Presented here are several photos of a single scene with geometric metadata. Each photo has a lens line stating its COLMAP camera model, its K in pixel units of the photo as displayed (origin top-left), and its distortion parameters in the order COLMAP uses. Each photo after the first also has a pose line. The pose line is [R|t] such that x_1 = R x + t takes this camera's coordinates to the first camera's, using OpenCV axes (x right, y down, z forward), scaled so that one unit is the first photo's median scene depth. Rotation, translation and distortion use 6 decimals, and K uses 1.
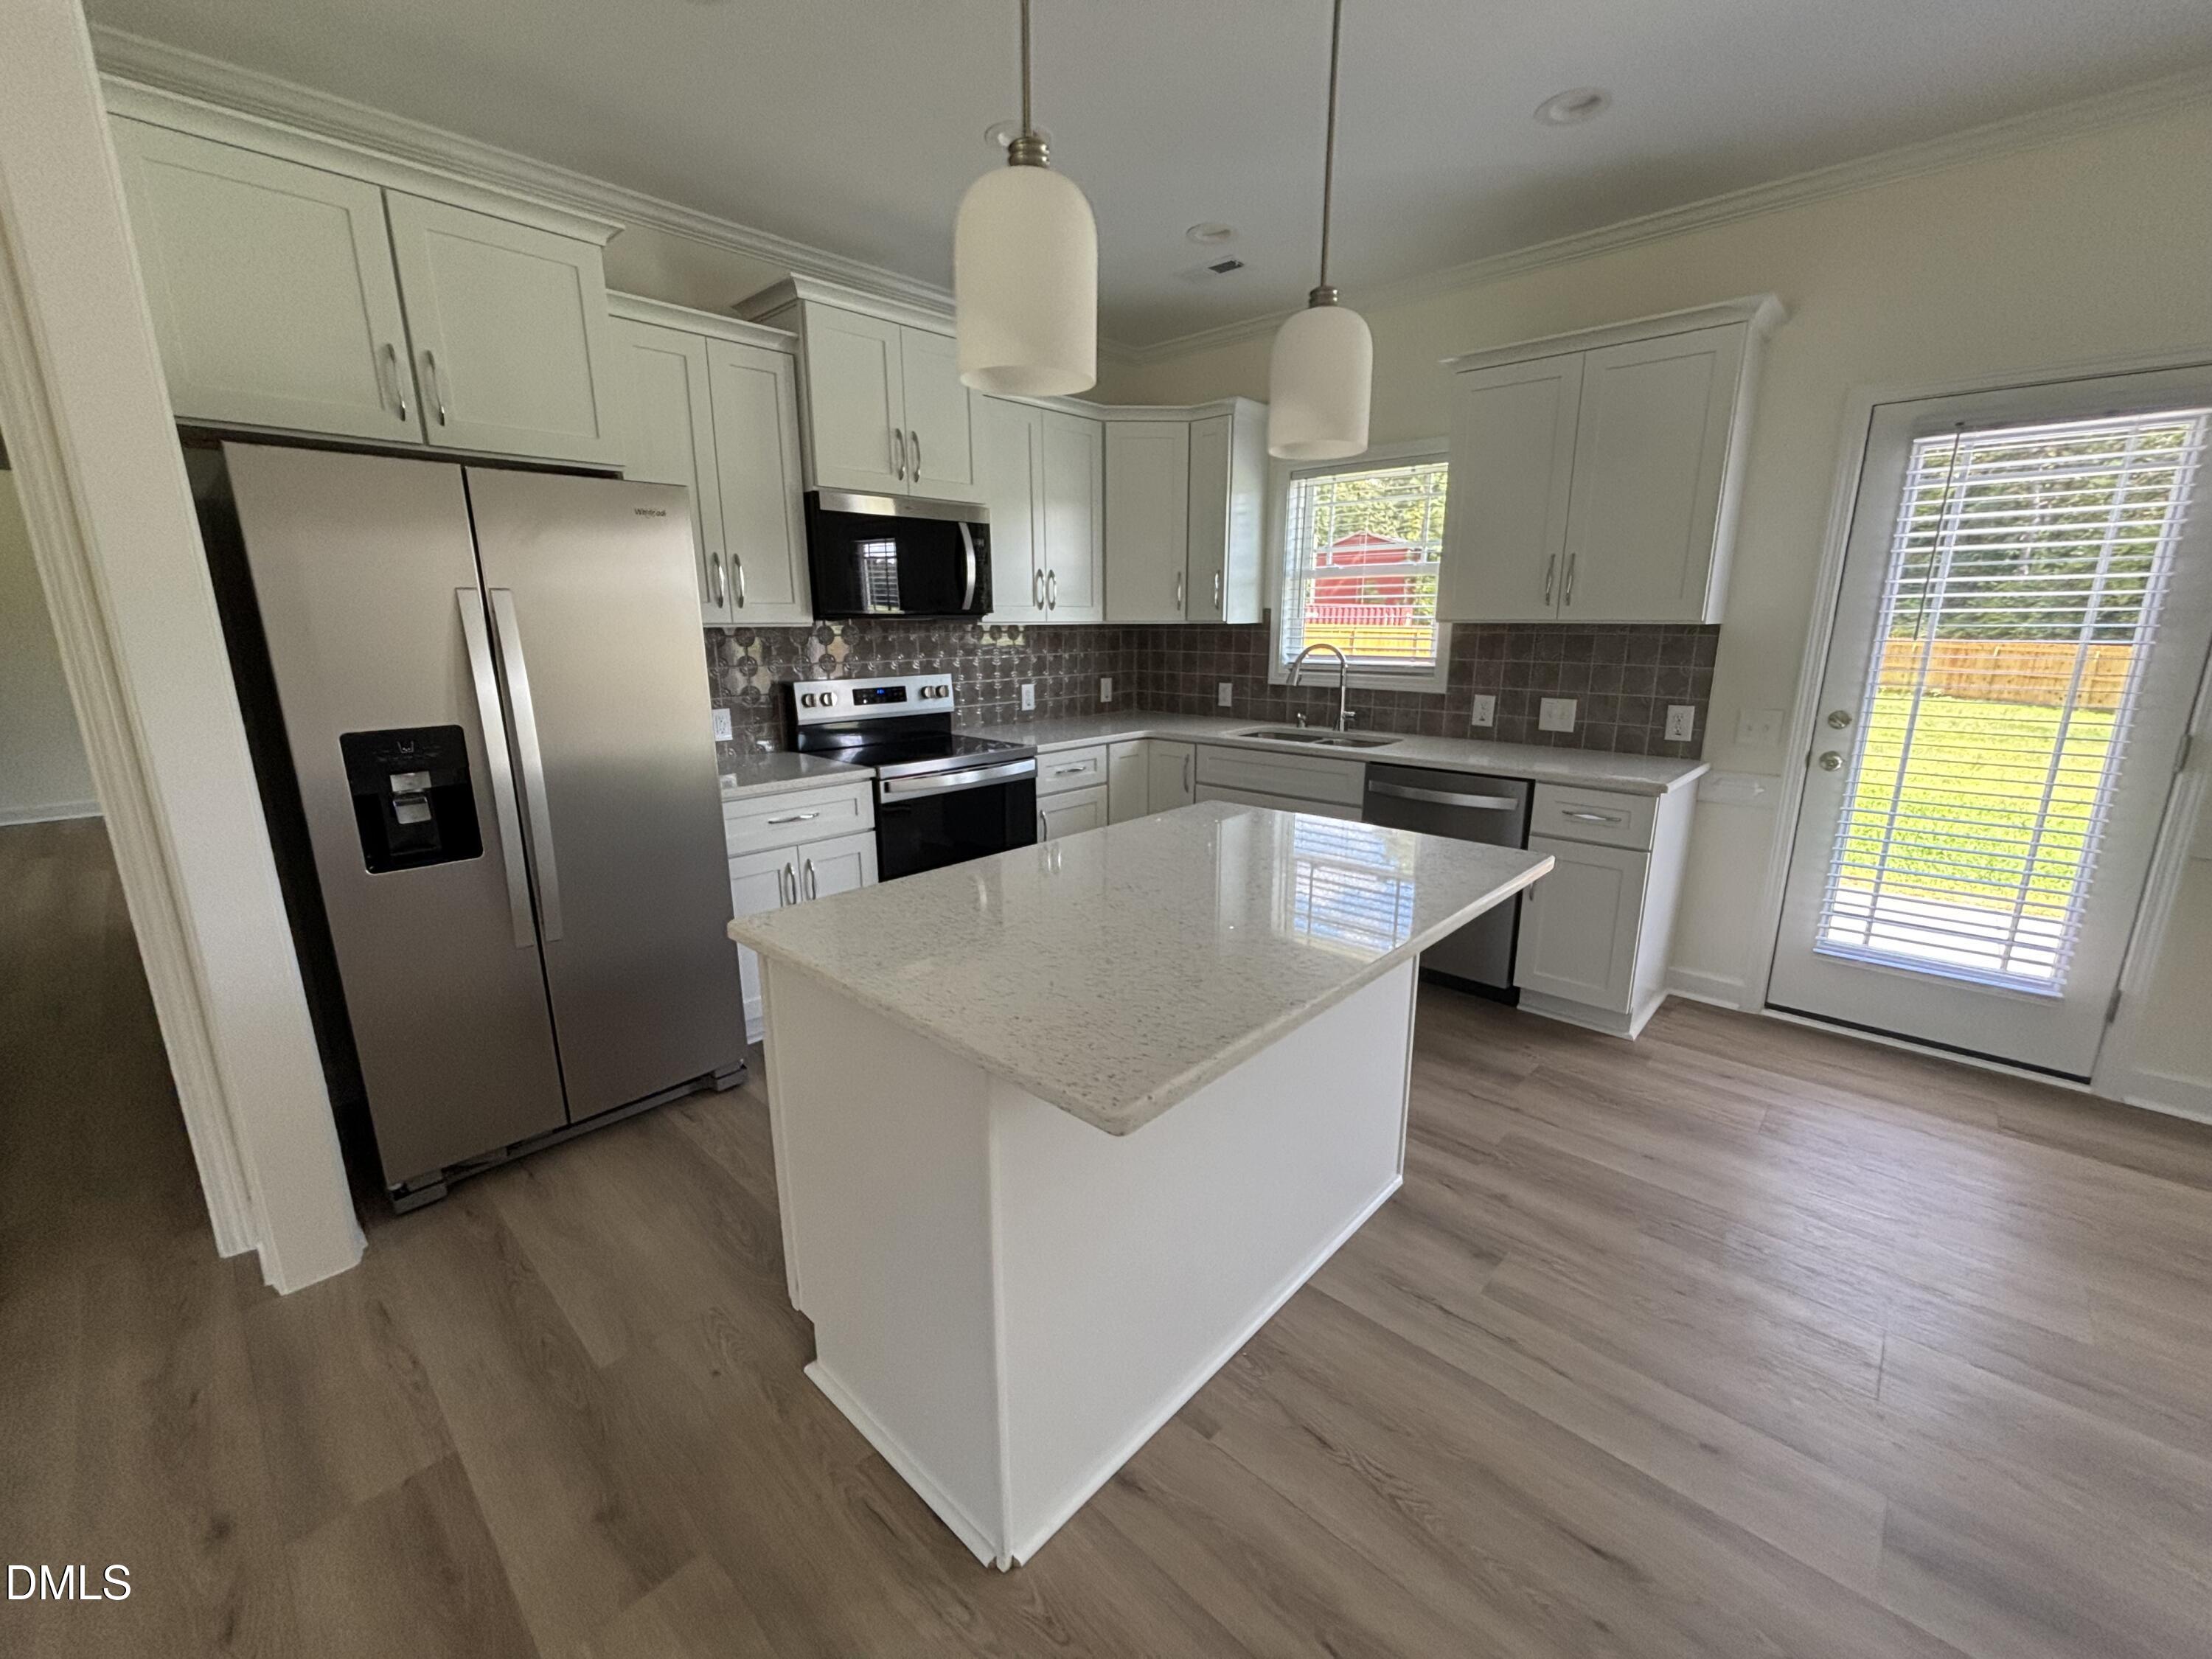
lens RADIAL K [[896.4, 0, 1098.0], [0, 896.4, 827.6], [0, 0, 1]] dist [0.000046, 0.000225]
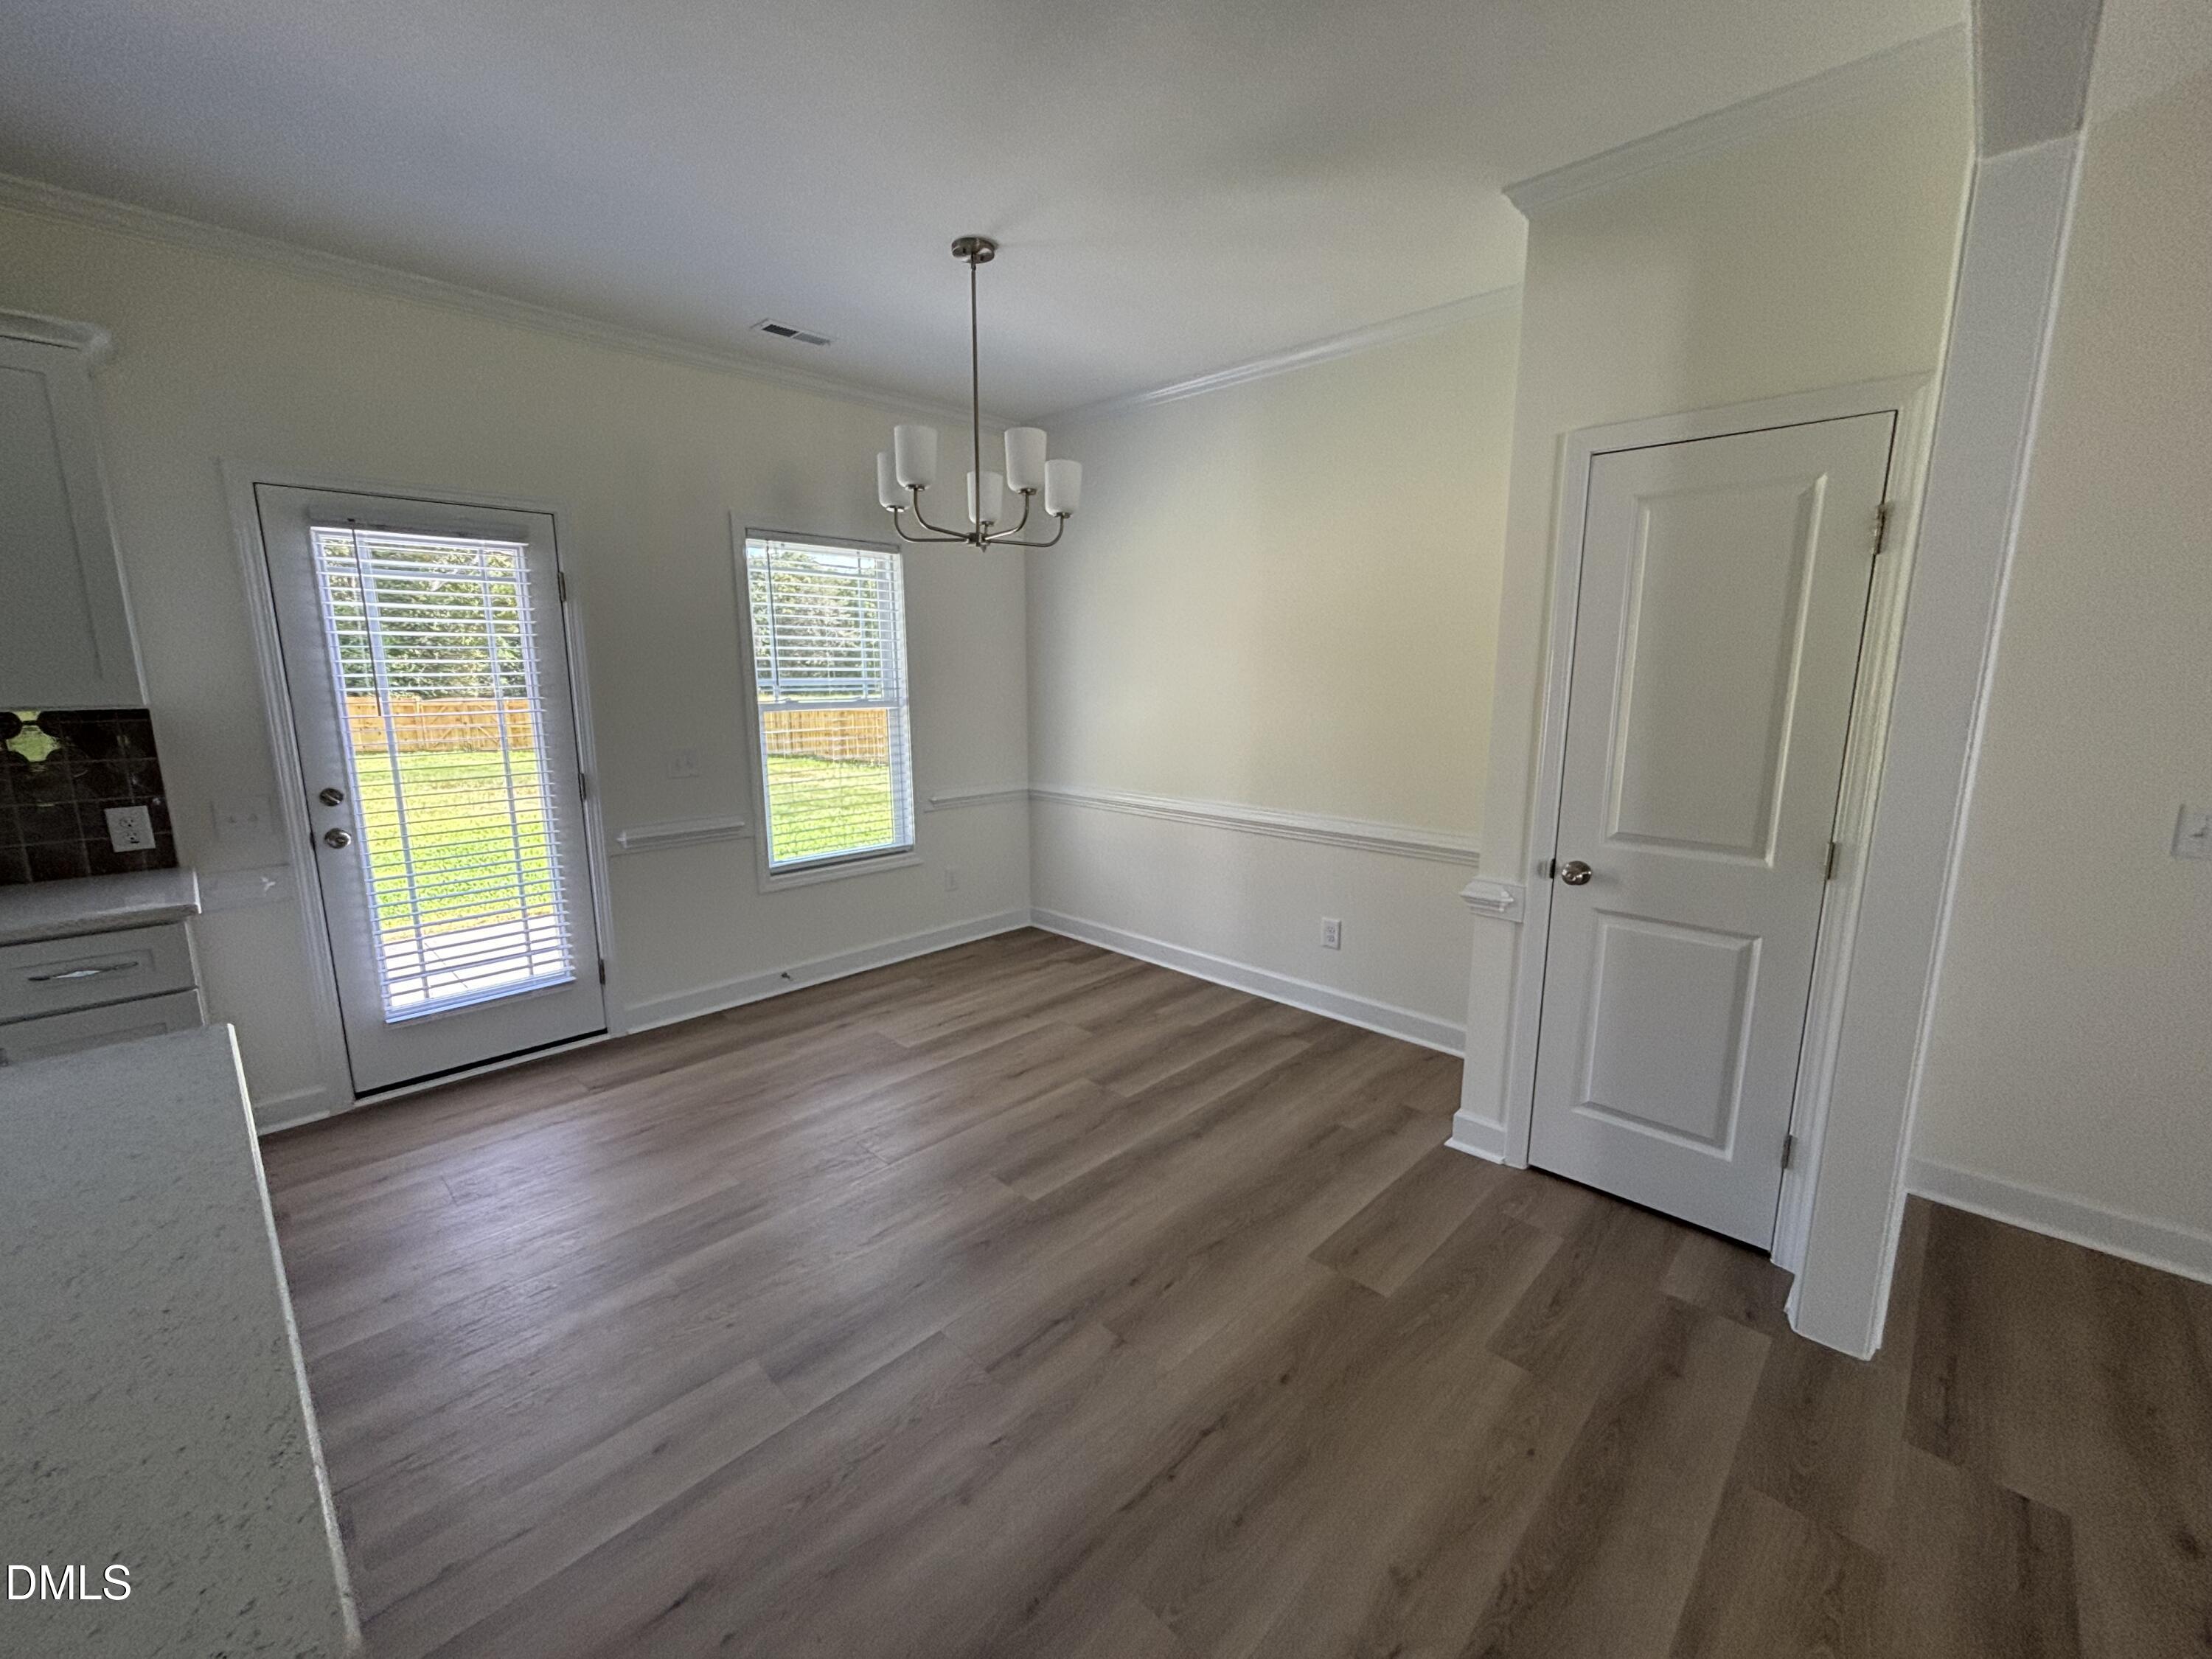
lens RADIAL K [[896.4, 0, 1106.5], [0, 896.4, 824.3], [0, 0, 1]] dist [0.000046, 0.000225]
pose [[0.013174, -0.168547, 0.985606, -0.146784], [0.230086, 0.959752, 0.161051, -0.054390], [-0.973081, 0.224652, 0.051424, 0.122112]]
